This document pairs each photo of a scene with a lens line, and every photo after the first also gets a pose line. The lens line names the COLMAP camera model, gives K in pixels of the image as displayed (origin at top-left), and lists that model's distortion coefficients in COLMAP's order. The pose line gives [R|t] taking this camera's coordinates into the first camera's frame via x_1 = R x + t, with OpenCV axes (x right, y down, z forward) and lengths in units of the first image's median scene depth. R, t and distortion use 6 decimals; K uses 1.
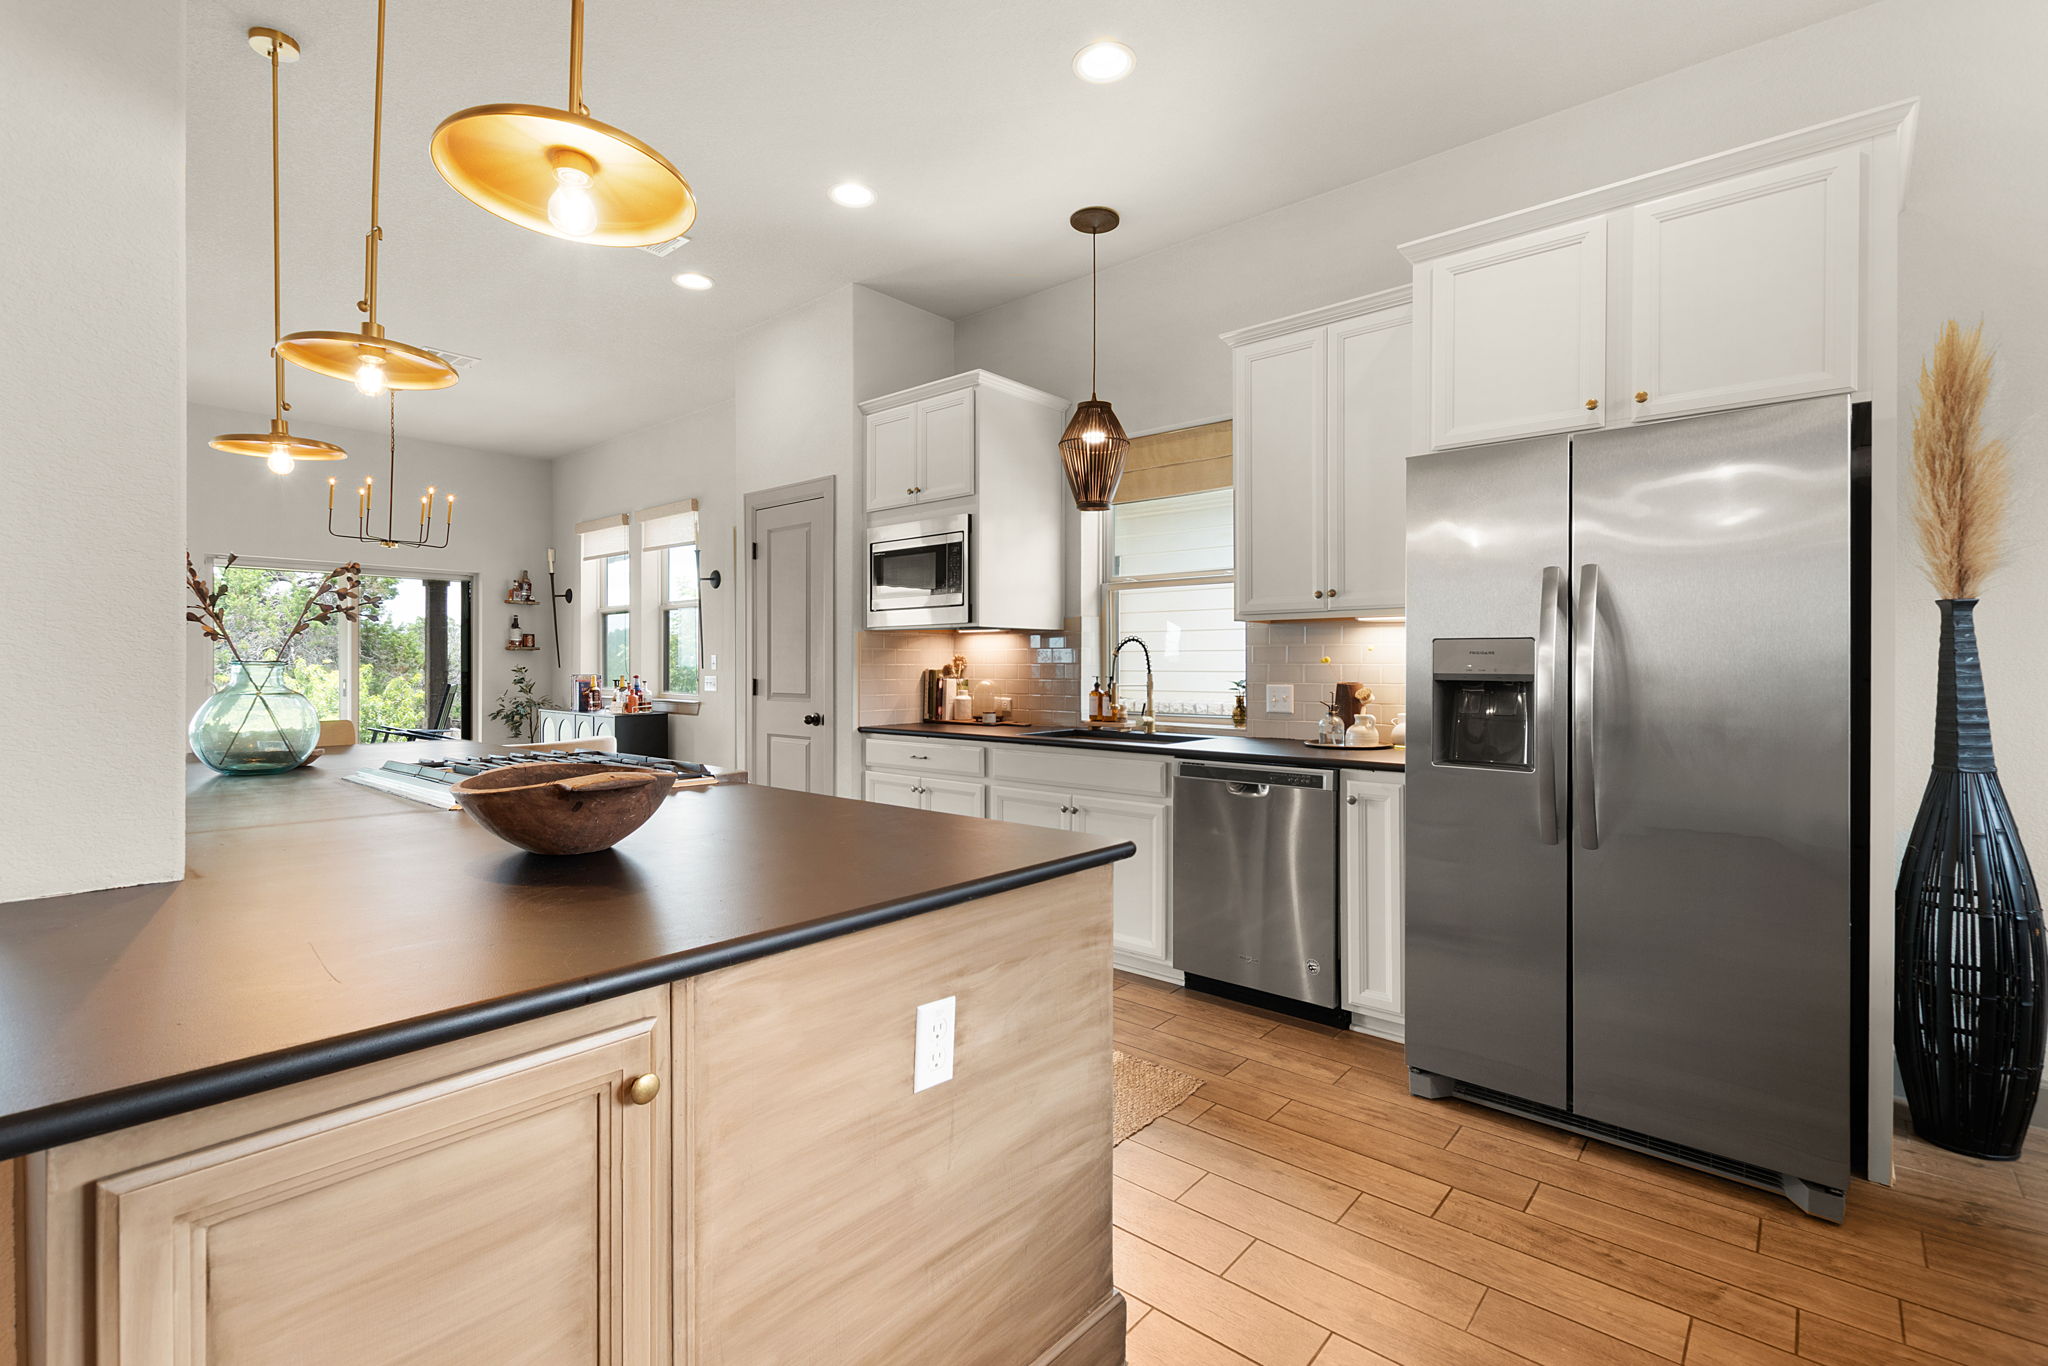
lens RADIAL K [[915.7, 0, 1023.9], [0, 915.7, 662.3], [0, 0, 1]] dist [0.001254, -0.003306]
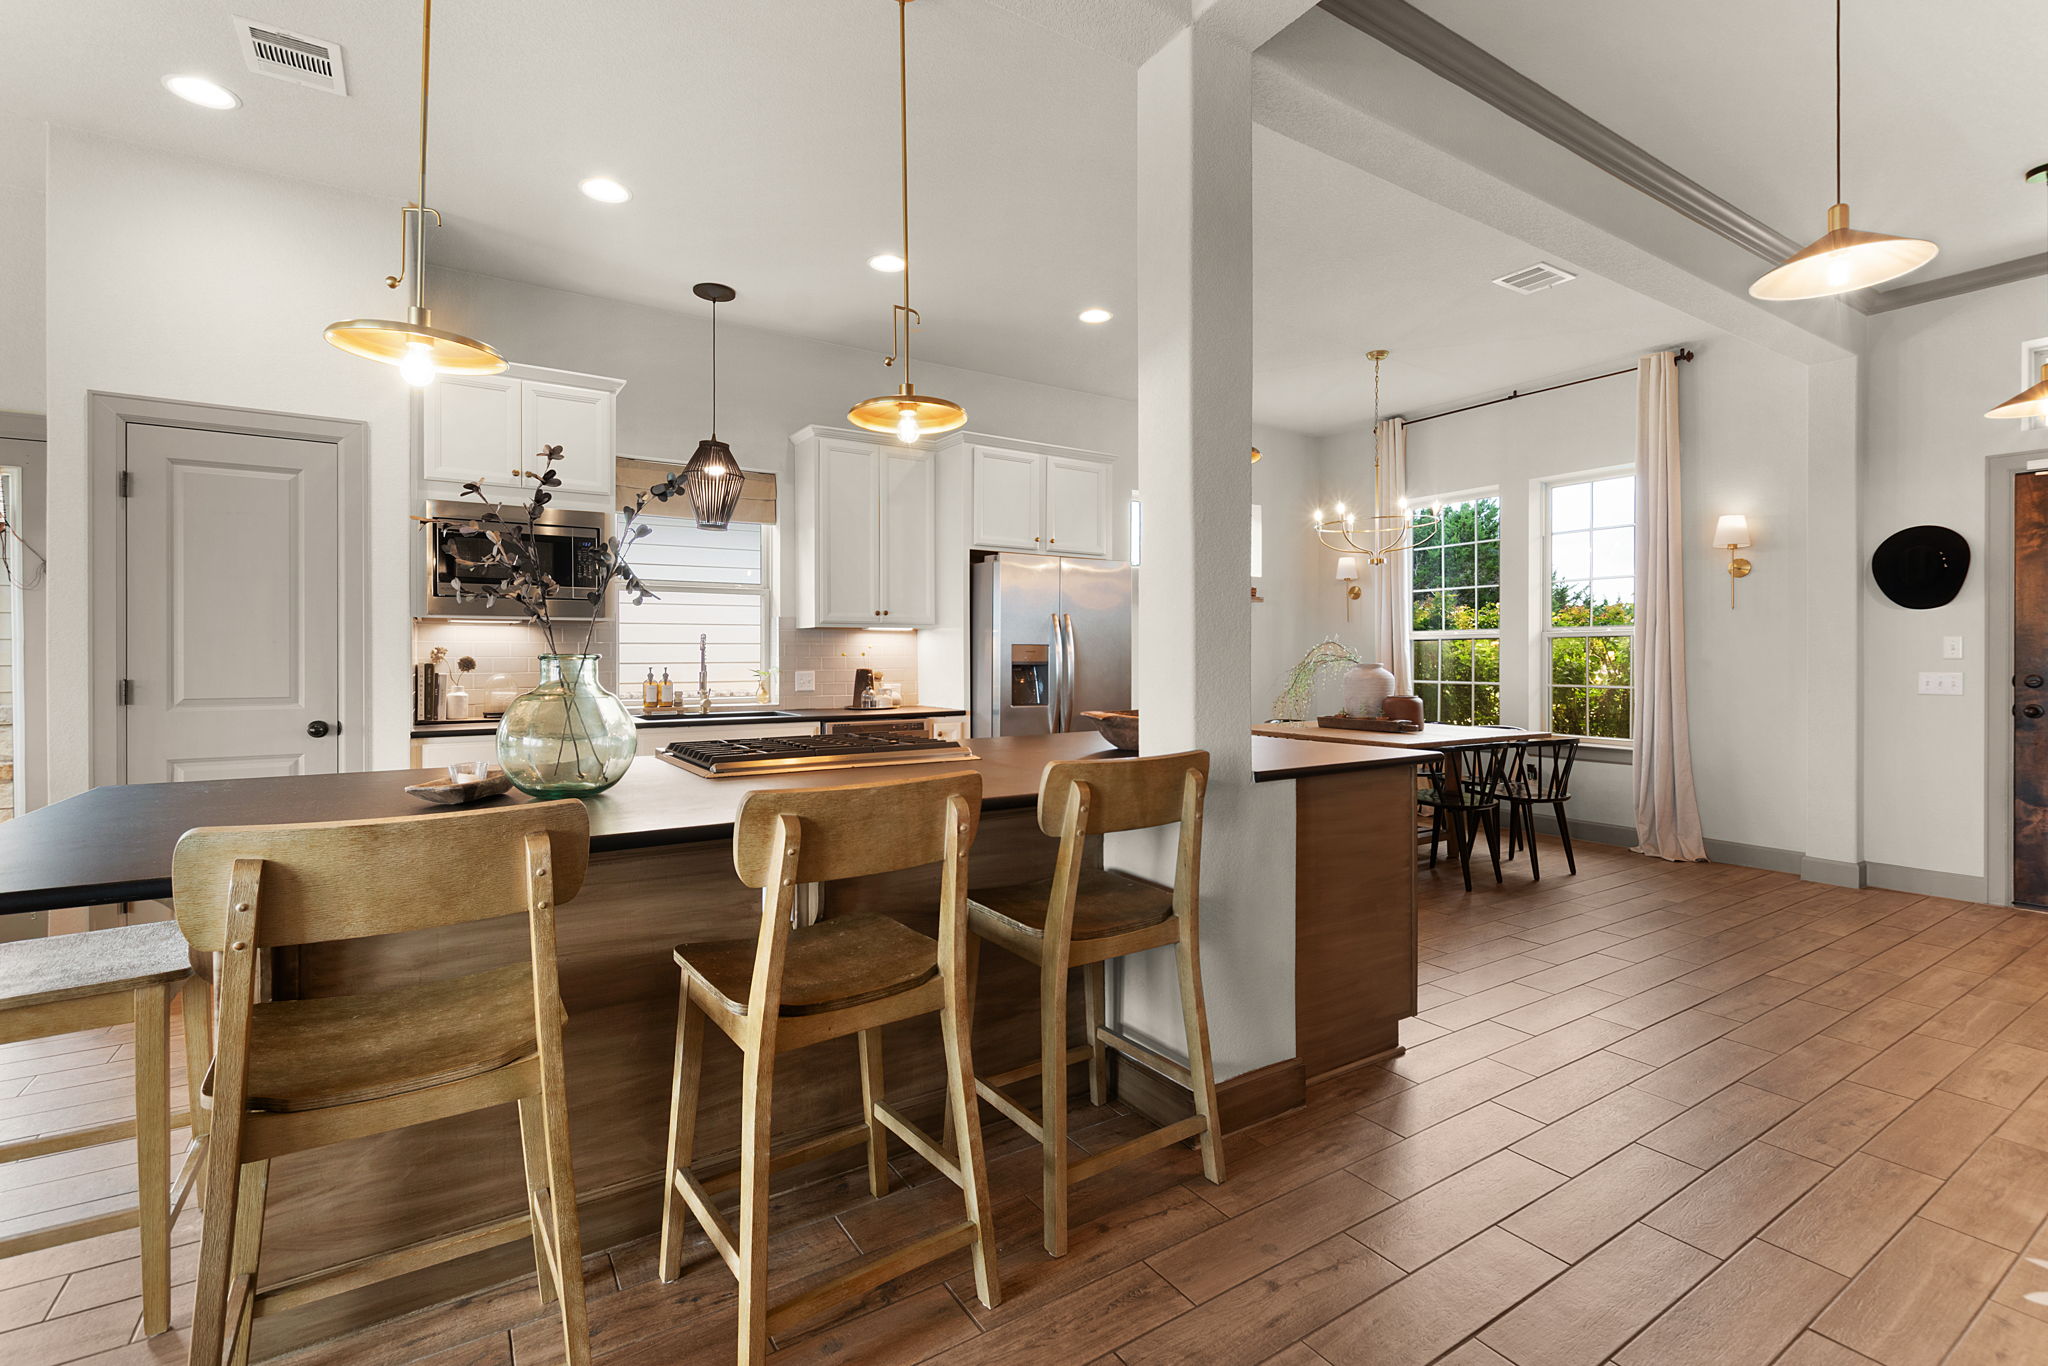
lens RADIAL K [[915.7, 0, 1020.4], [0, 915.7, 661.4], [0, 0, 1]] dist [0.001254, -0.003306]
pose [[0.285054, -0.004307, 0.958502, -1.647774], [-0.001275, 0.999987, 0.004873, 0.002785], [-0.958511, -0.002611, 0.285045, 0.441755]]
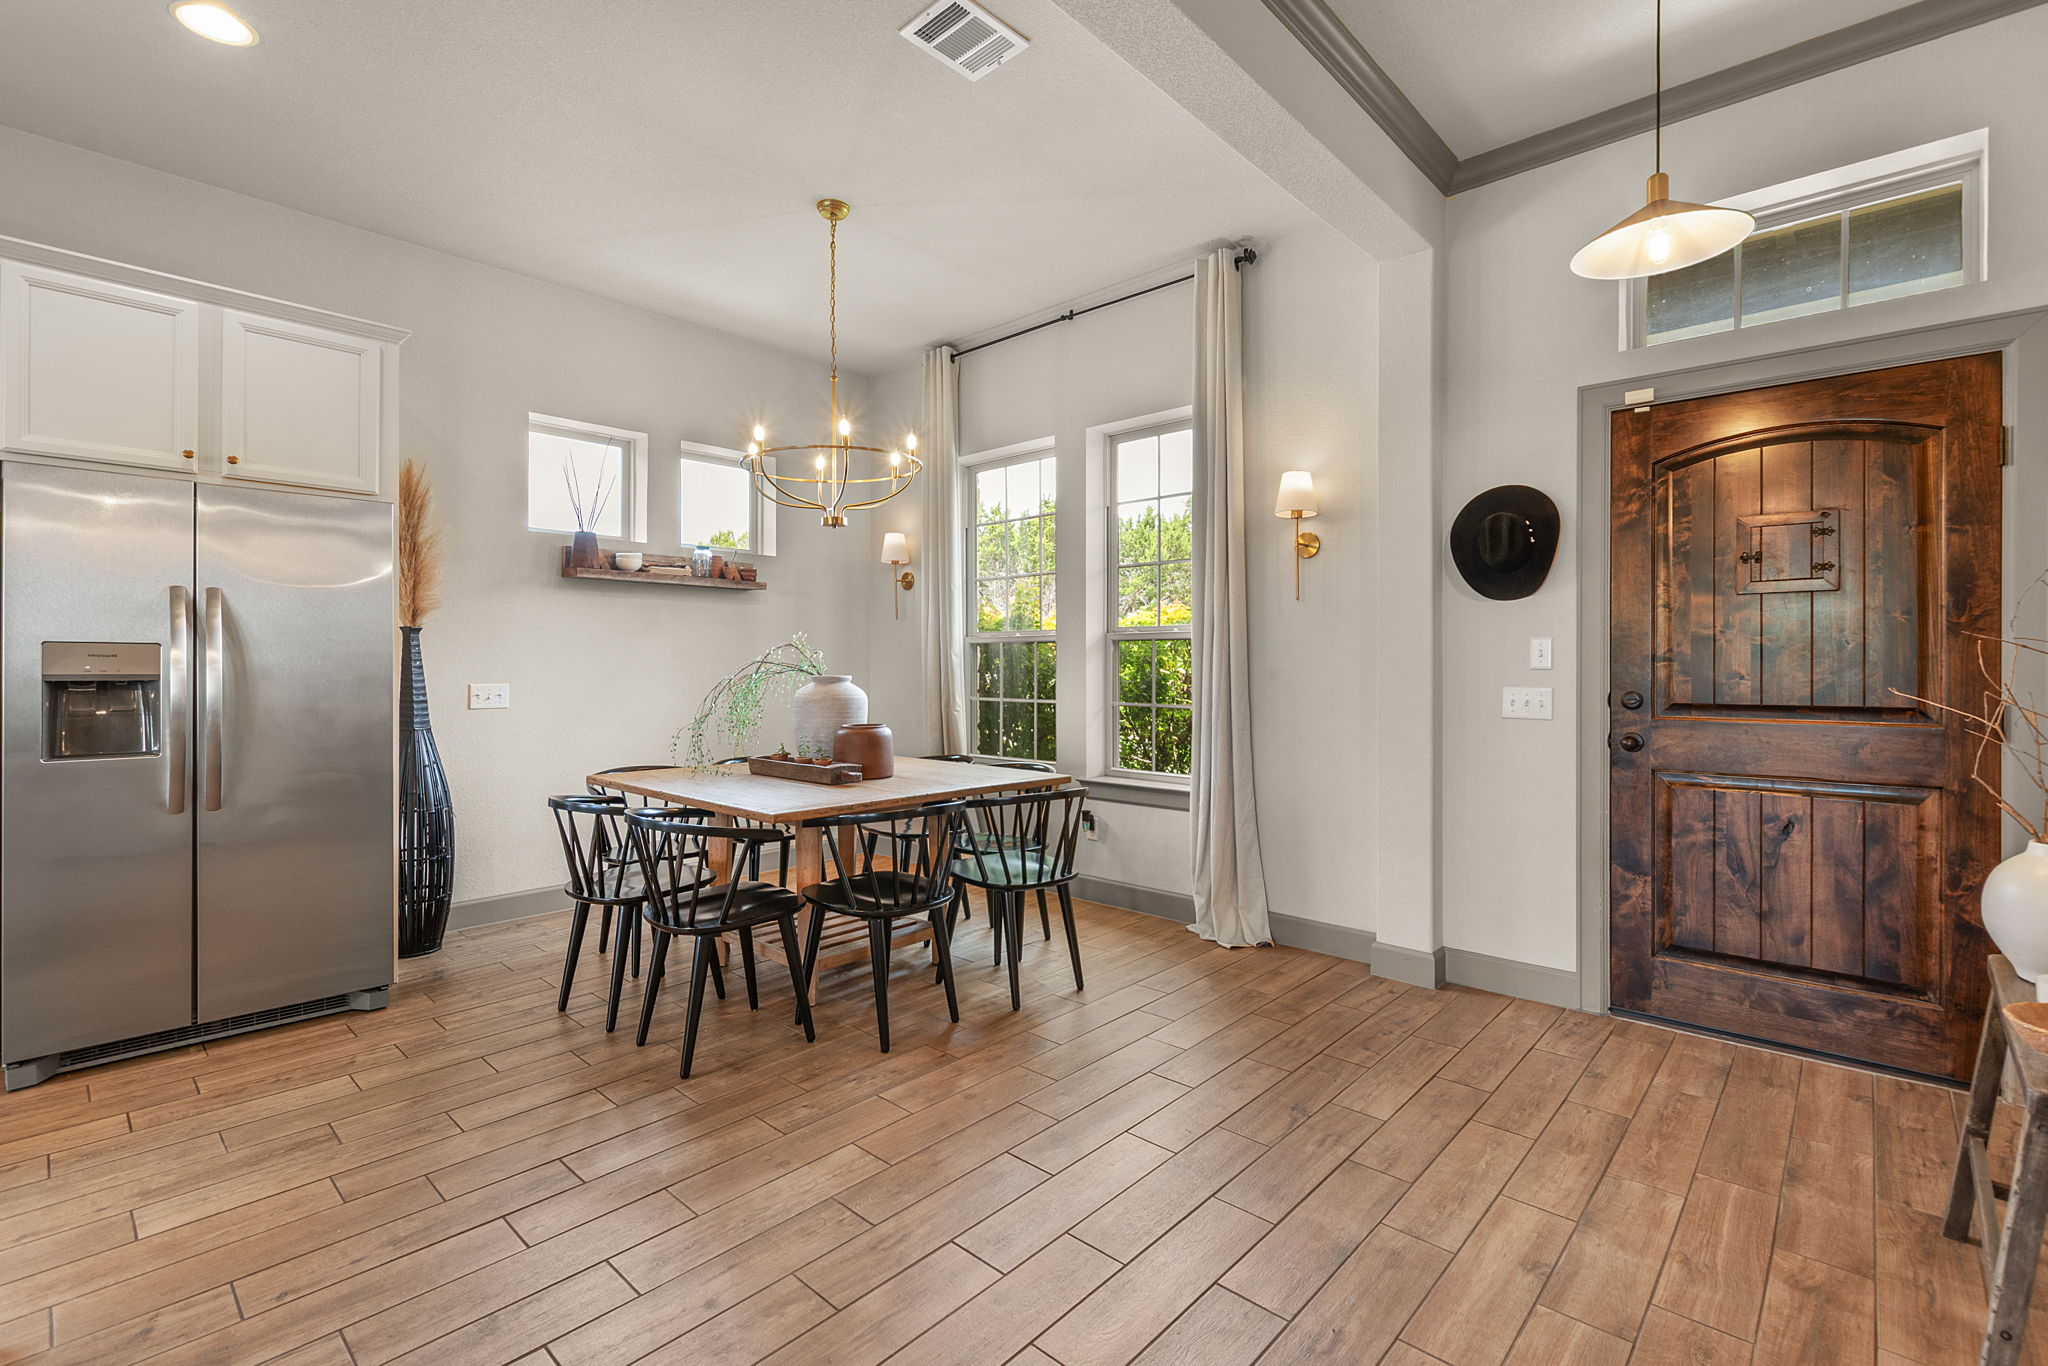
lens RADIAL K [[915.7, 0, 1022.5], [0, 915.7, 669.9], [0, 0, 1]] dist [0.001254, -0.003306]
pose [[0.028856, -0.004574, 0.999573, -0.622596], [-0.001599, 0.999988, 0.004622, 0.000196], [-0.999582, -0.001732, 0.028848, -0.165953]]
